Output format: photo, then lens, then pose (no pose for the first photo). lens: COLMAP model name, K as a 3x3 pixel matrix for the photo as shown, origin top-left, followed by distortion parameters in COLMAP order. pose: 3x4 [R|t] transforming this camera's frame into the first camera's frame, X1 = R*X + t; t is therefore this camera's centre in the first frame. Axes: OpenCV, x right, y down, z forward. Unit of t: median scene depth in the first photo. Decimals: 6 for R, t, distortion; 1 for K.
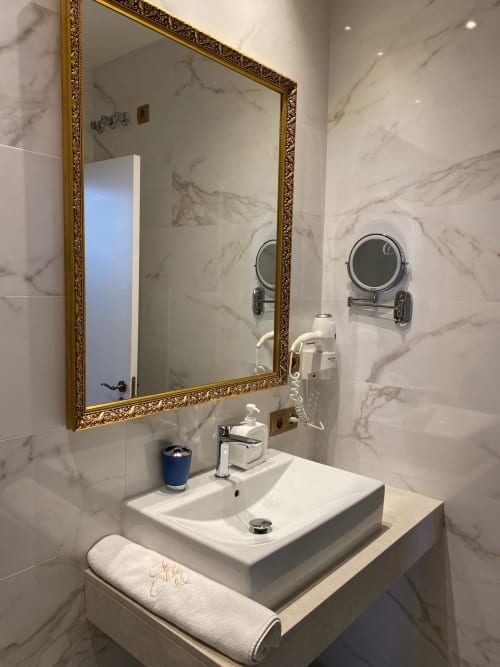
lens RADIAL K [[507.9, 0, 250.0], [0, 507.9, 333.5], [0, 0, 1]] dist [-0.002801, -0.006191]
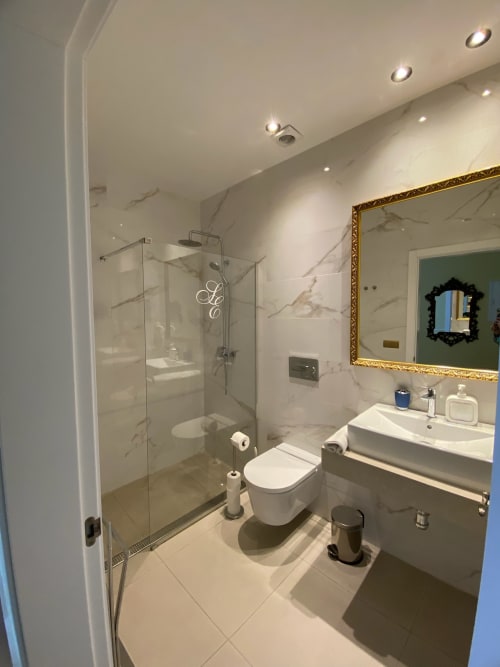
lens RADIAL K [[270.7, 0, 250.3], [0, 270.7, 329.5], [0, 0, 1]] dist [0.001562, -0.000051]
pose [[-0.059993, 0.024467, -0.997899, 1.276312], [-0.080560, 0.996320, 0.029271, -0.005163], [0.994943, 0.082146, -0.057801, 0.535128]]
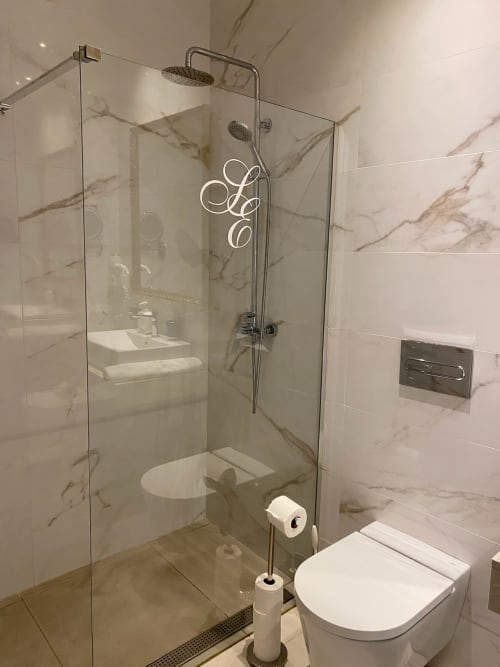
lens RADIAL K [[507.9, 0, 250.0], [0, 507.9, 333.5], [0, 0, 1]] dist [-0.002801, -0.006191]
pose [[-0.134929, 0.122432, -0.983262, 0.982080], [-0.112836, 0.983983, 0.138006, 0.035014], [0.984410, 0.129569, -0.118953, 0.426063]]
